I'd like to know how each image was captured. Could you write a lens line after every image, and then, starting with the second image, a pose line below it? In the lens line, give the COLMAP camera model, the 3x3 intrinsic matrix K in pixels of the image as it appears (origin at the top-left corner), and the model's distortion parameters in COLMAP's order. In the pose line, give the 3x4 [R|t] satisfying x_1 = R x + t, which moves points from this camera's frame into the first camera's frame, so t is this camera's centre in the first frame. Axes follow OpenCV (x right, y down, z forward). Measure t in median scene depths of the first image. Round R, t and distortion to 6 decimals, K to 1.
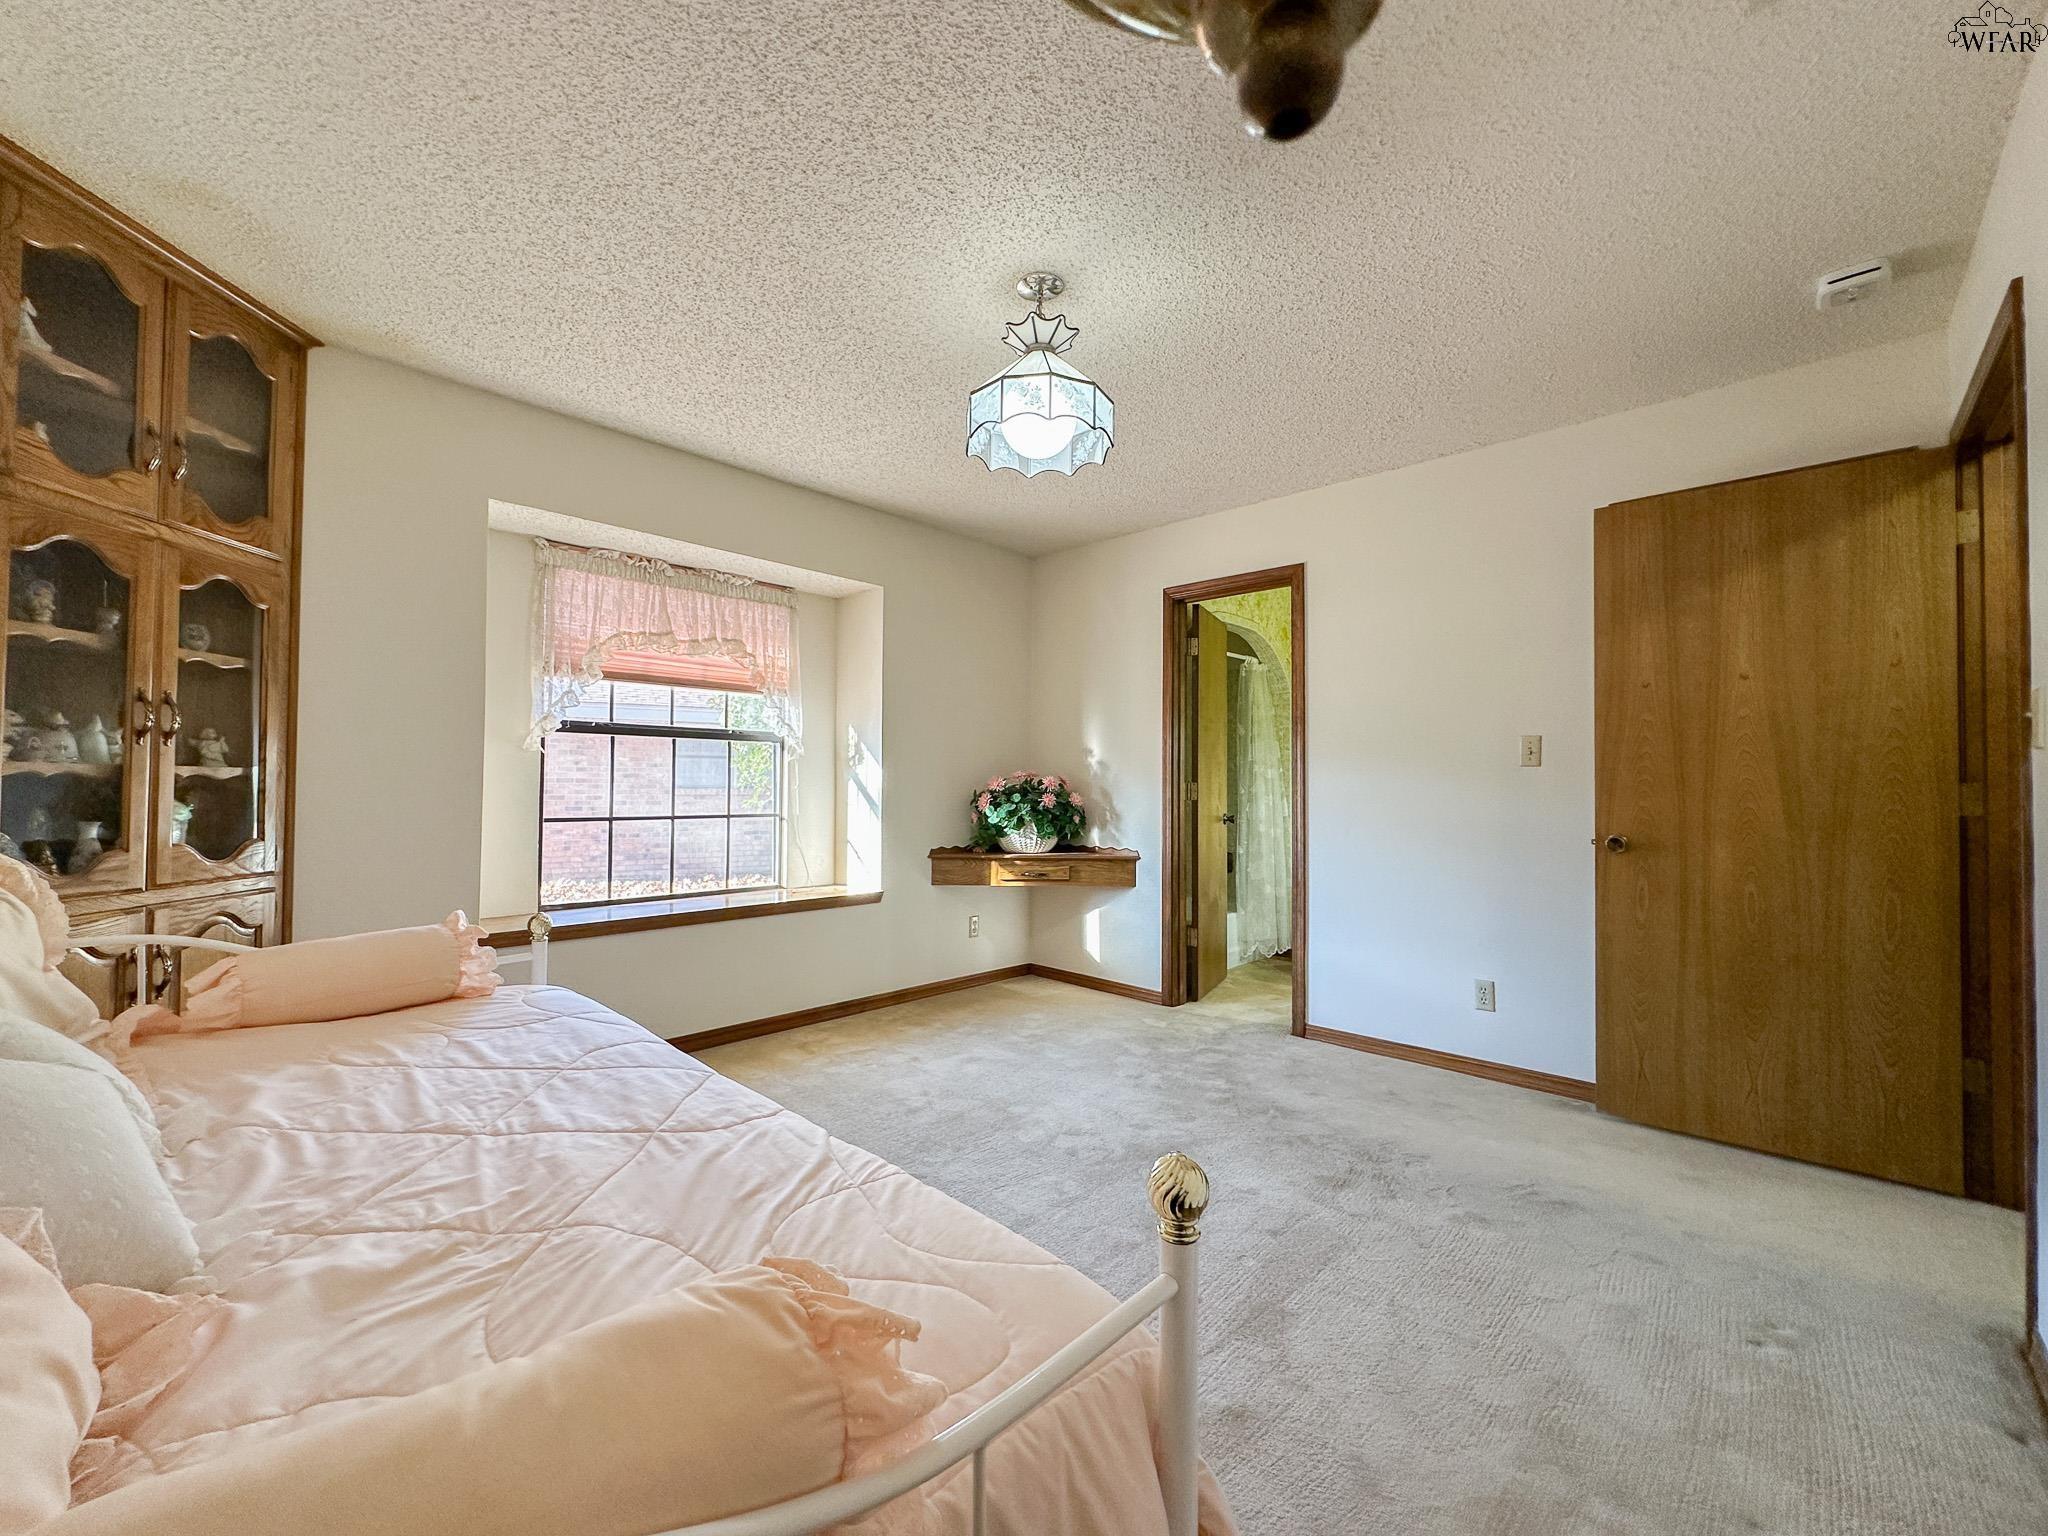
lens RADIAL K [[822.9, 0, 1020.5], [0, 822.9, 767.7], [0, 0, 1]] dist [-0.004785, 0.001101]
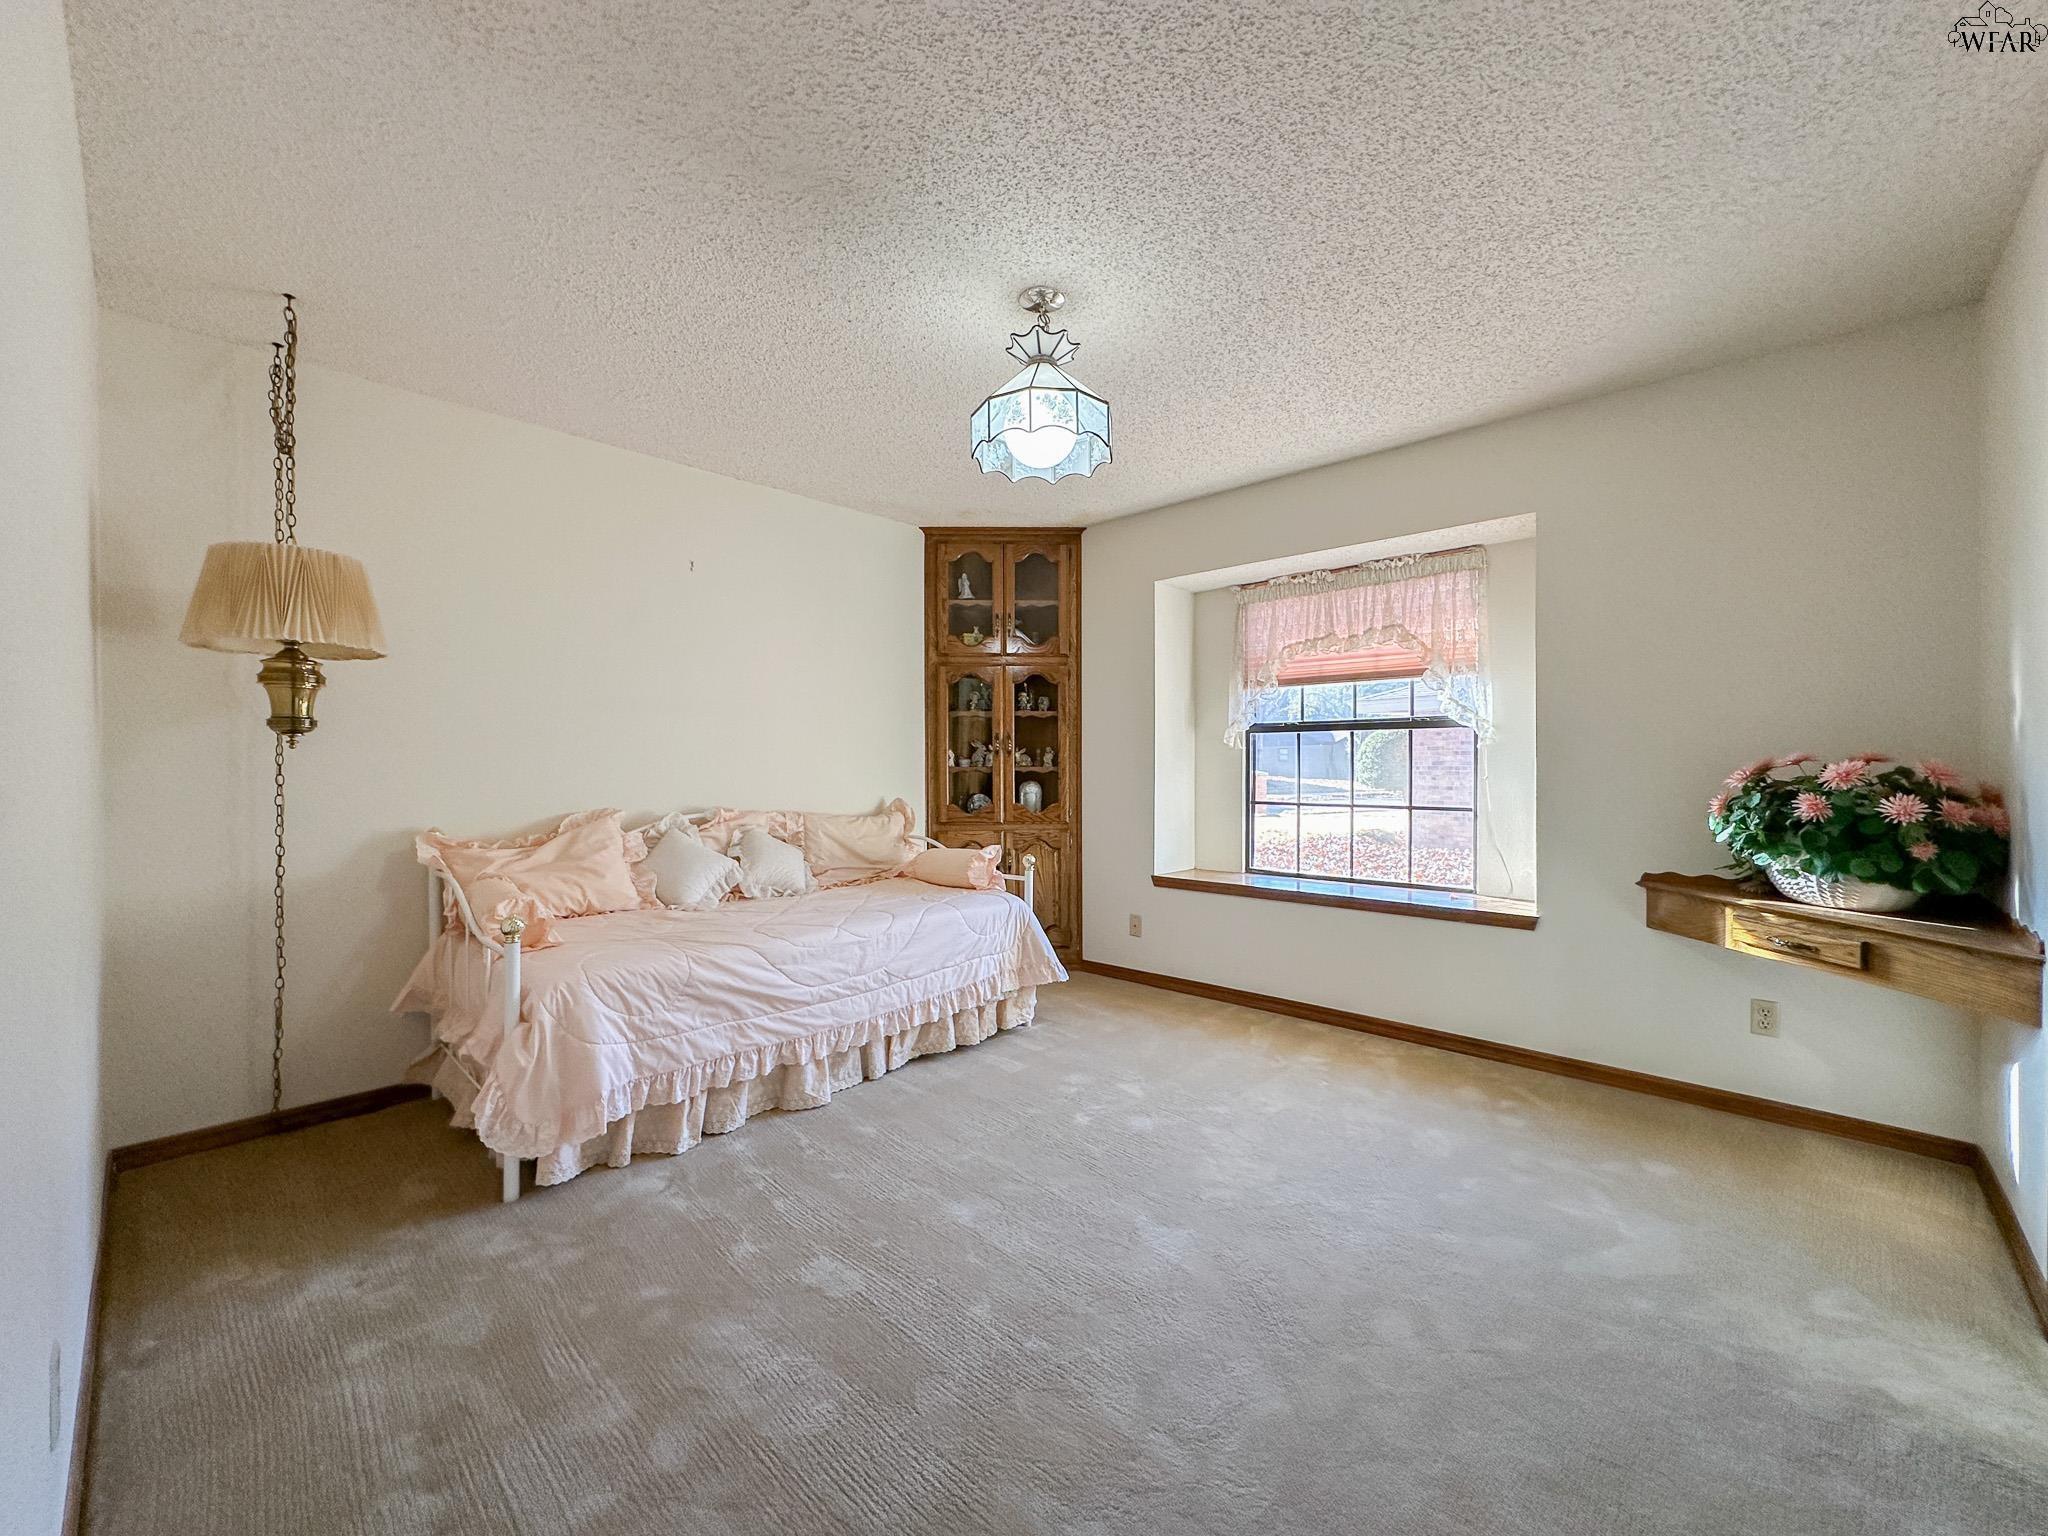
lens RADIAL K [[822.9, 0, 1020.5], [0, 822.9, 767.7], [0, 0, 1]] dist [-0.004785, 0.001101]
pose [[0.005193, -0.004688, -0.999976, 0.638447], [0.021808, 0.999752, -0.004574, 0.006837], [0.999749, -0.021783, 0.005294, 0.574642]]
